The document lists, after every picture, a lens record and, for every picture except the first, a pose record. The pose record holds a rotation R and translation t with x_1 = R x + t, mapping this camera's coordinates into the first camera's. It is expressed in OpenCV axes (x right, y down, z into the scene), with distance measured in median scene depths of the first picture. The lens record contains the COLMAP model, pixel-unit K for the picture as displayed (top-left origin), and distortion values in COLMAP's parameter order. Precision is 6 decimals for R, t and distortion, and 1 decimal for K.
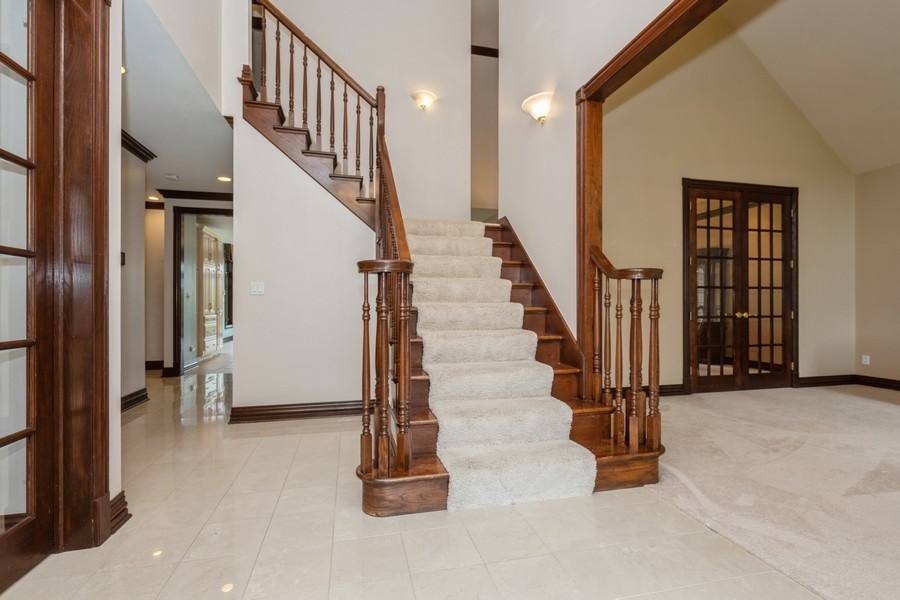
lens RADIAL K [[399.2, 0, 450.0], [0, 399.2, 300.0], [0, 0, 1]] dist [-0.001100, -0.000166]
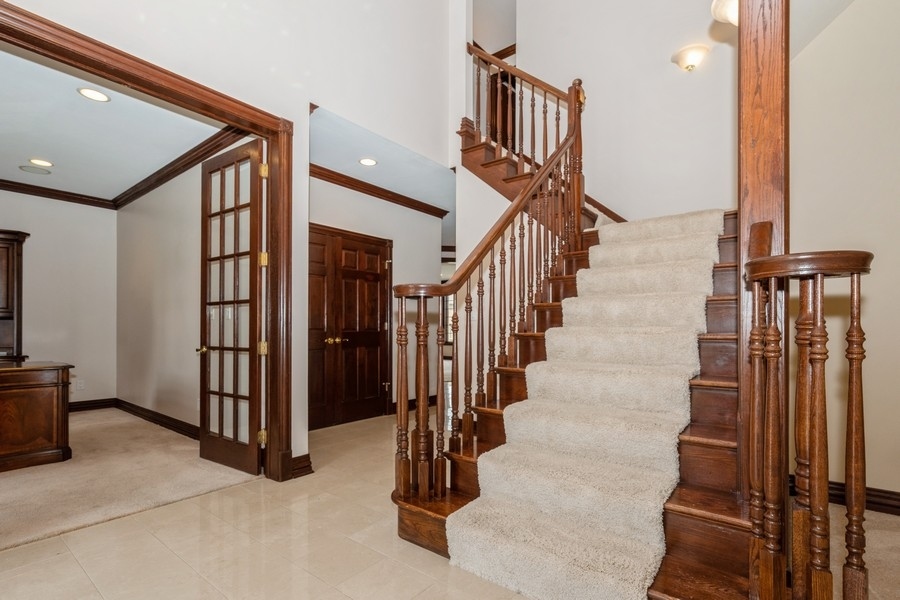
lens RADIAL K [[438.9, 0, 449.5], [0, 438.9, 318.3], [0, 0, 1]] dist [0.001411, 0.000250]
pose [[0.624025, -0.021930, -0.781097, 0.619008], [0.004154, 0.999685, -0.024748, 0.009347], [0.781394, 0.012199, 0.623919, 0.305857]]
